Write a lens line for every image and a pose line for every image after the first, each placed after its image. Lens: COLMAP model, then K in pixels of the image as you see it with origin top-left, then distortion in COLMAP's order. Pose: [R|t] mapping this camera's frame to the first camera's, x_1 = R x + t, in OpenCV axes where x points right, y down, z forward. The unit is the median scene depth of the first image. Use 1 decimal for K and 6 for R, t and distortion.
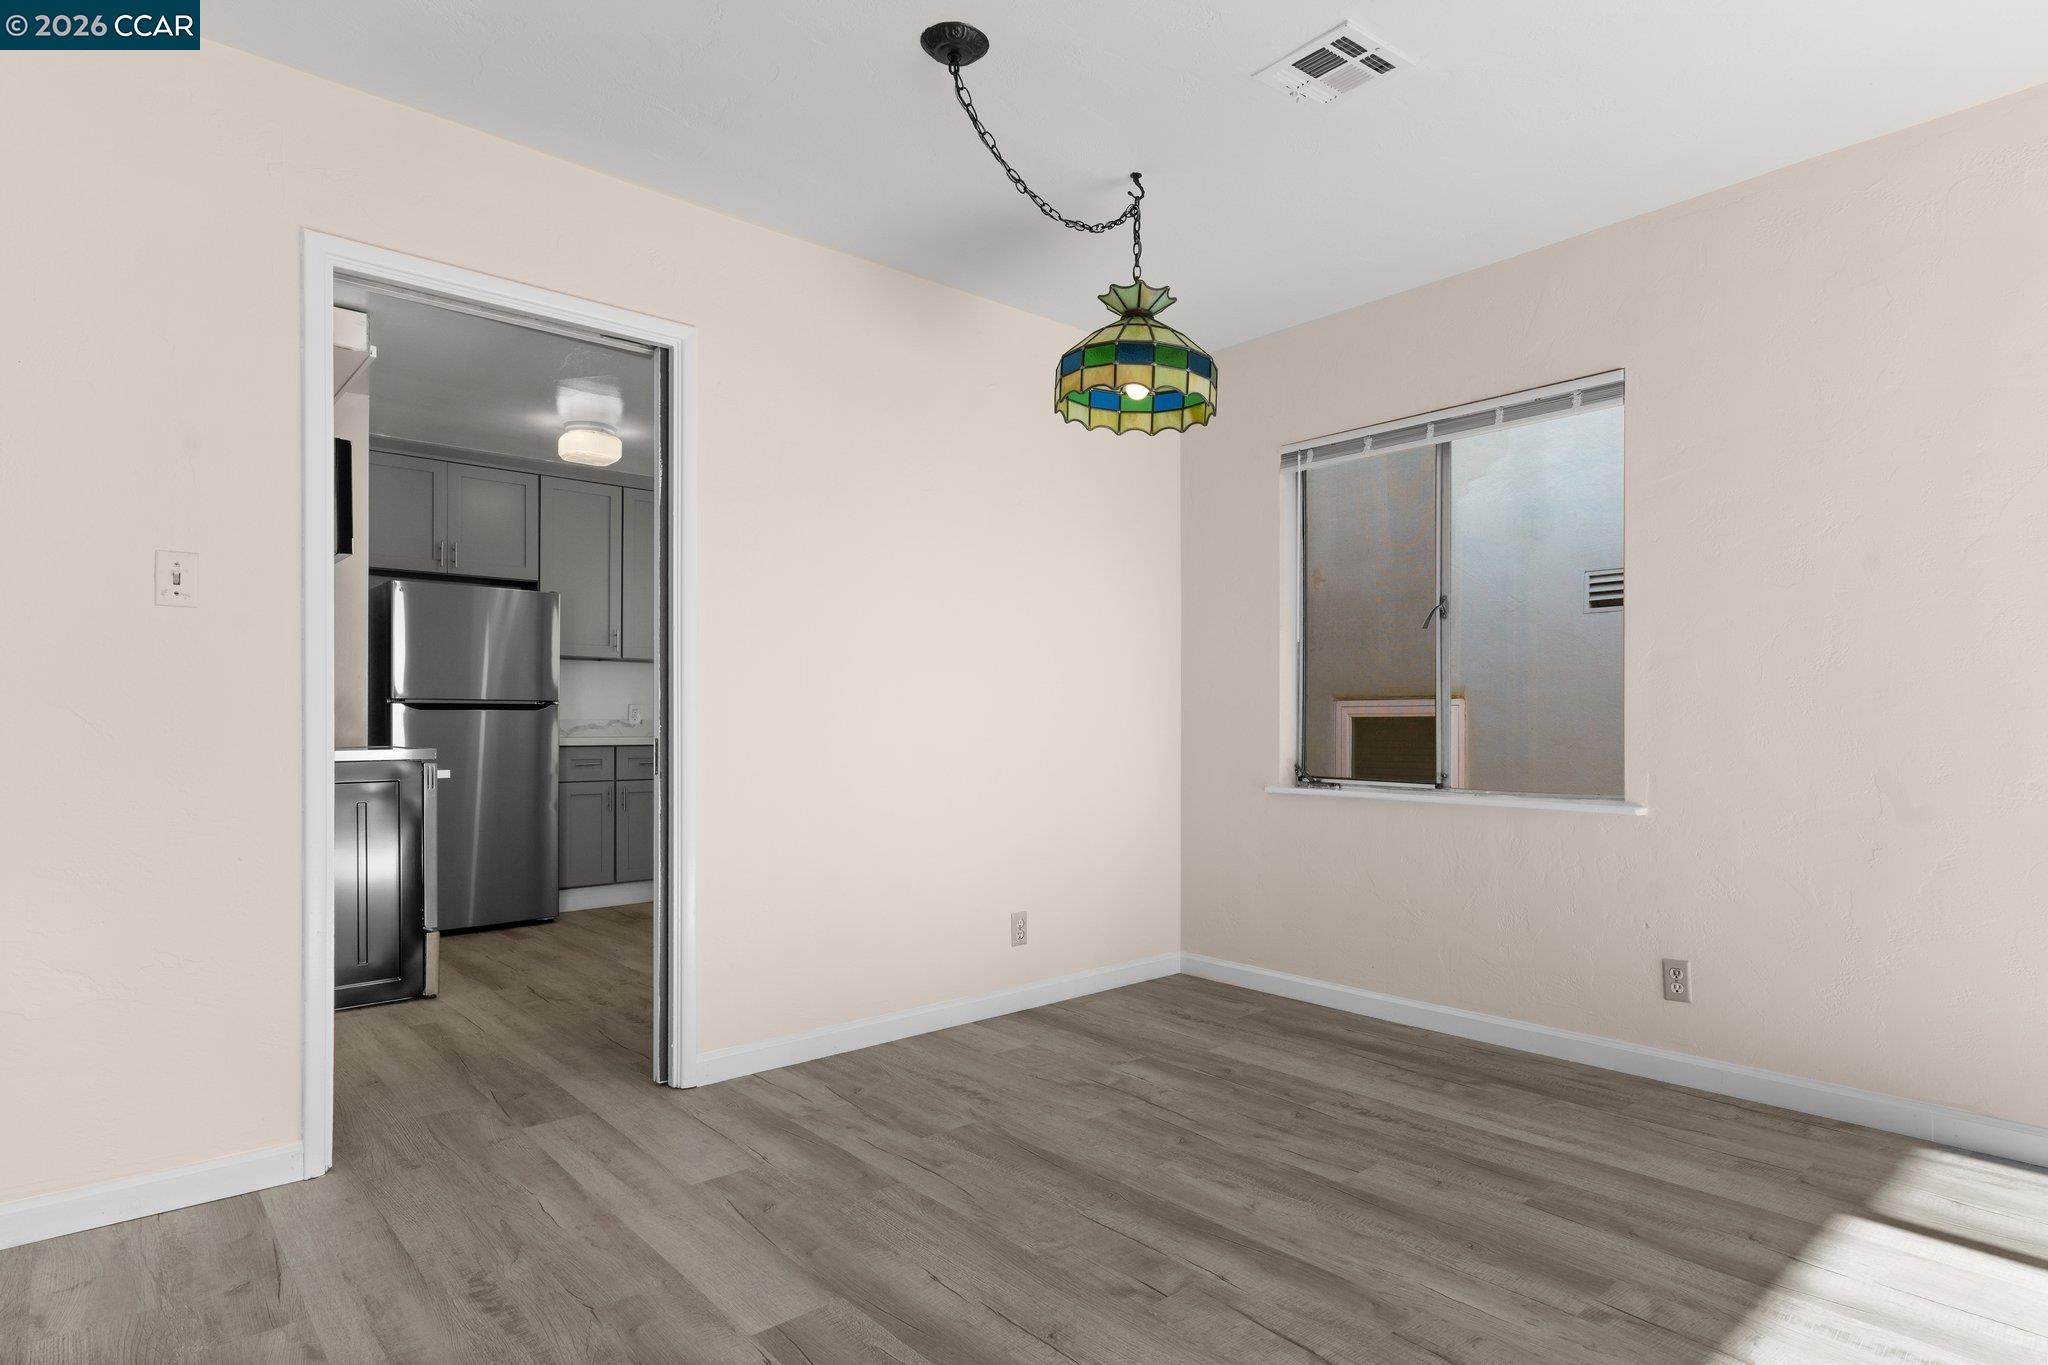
lens RADIAL K [[1094.1, 0, 1031.7], [0, 1094.1, 723.6], [0, 0, 1]] dist [0.002616, -0.000008]
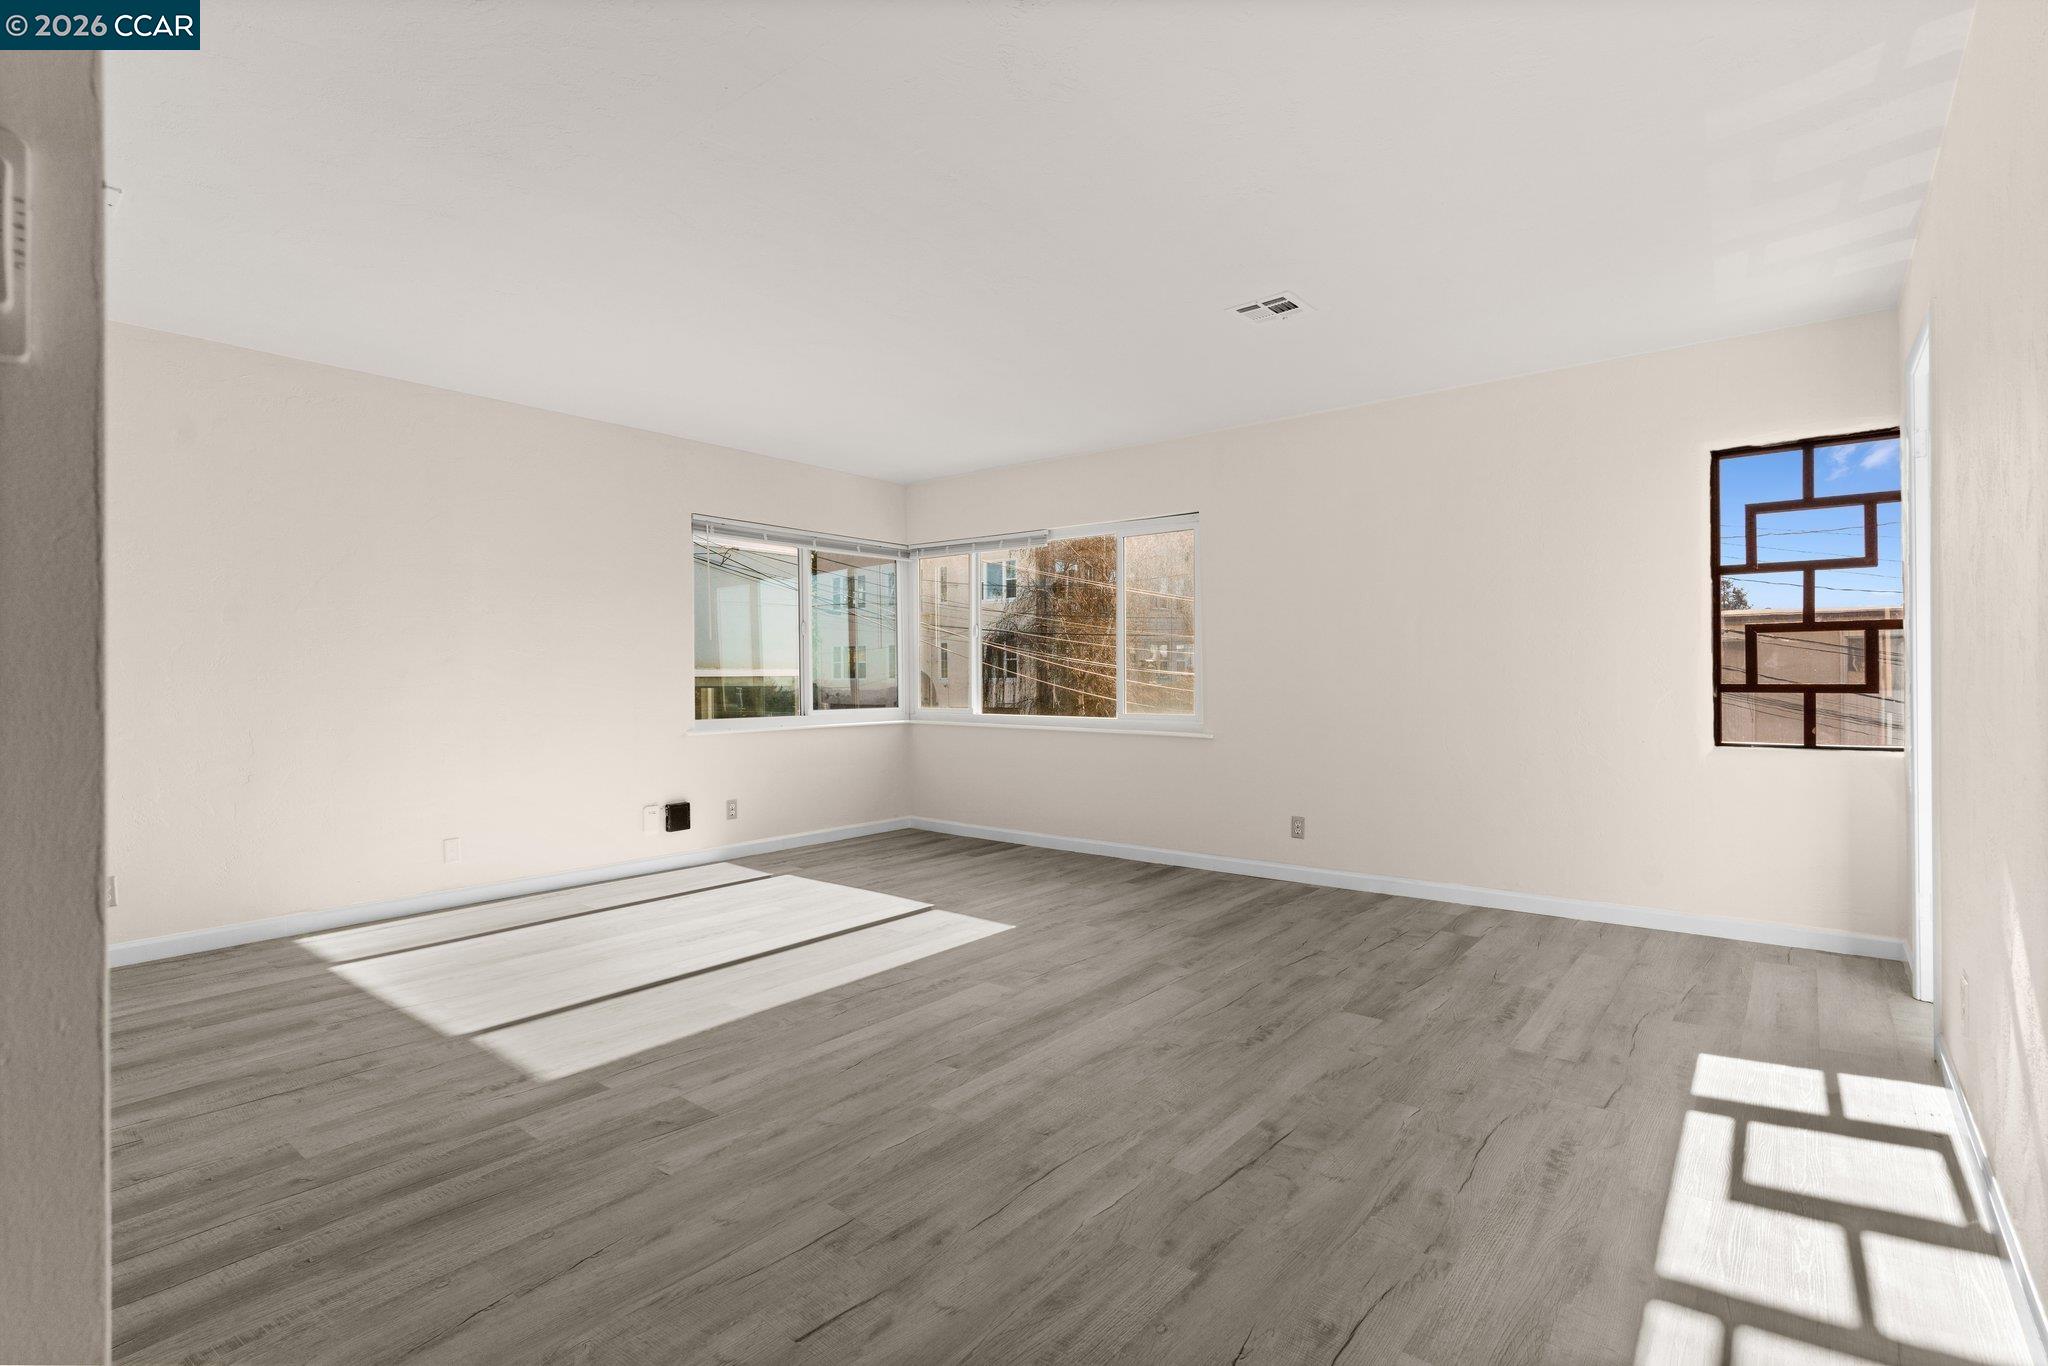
lens RADIAL K [[964.4, 0, 1029.0], [0, 964.4, 669.2], [0, 0, 1]] dist [0.002120, 0.000366]
pose [[-0.172818, 0.007178, 0.984928, -0.808499], [0.007892, 0.999951, -0.005903, -0.026988], [-0.984922, 0.006753, -0.172867, 0.079536]]
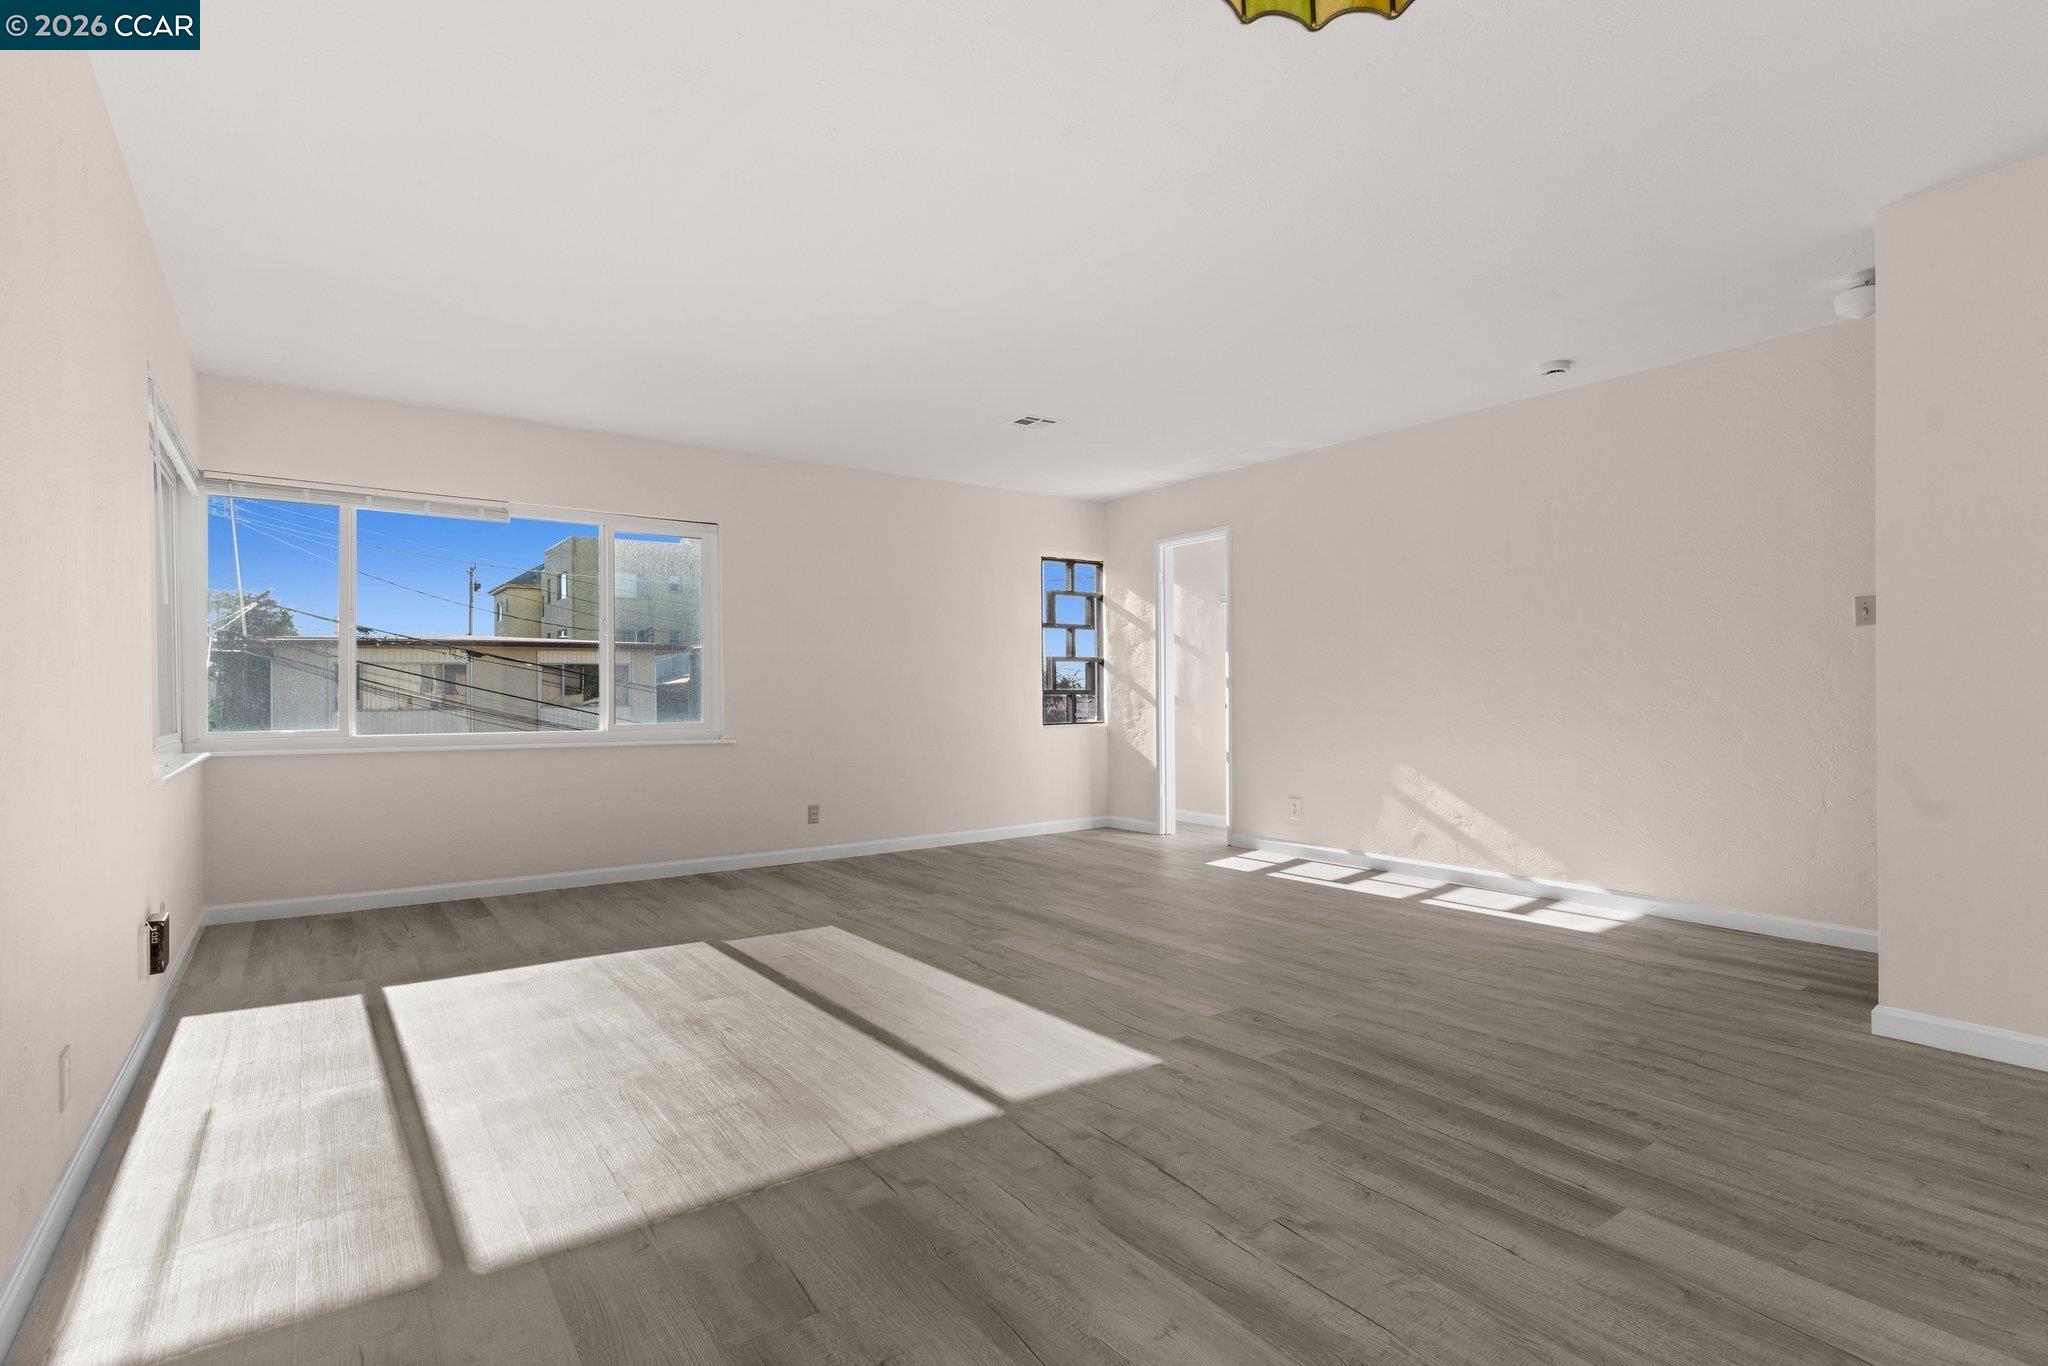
lens RADIAL K [[980.4, 0, 1023.8], [0, 980.4, 698.5], [0, 0, 1]] dist [0.001021, 0.000497]
pose [[-0.995093, 0.002999, 0.098894, 0.178503], [0.003836, 0.999958, 0.008271, -0.005975], [-0.098865, 0.008610, -0.995064, 1.298632]]
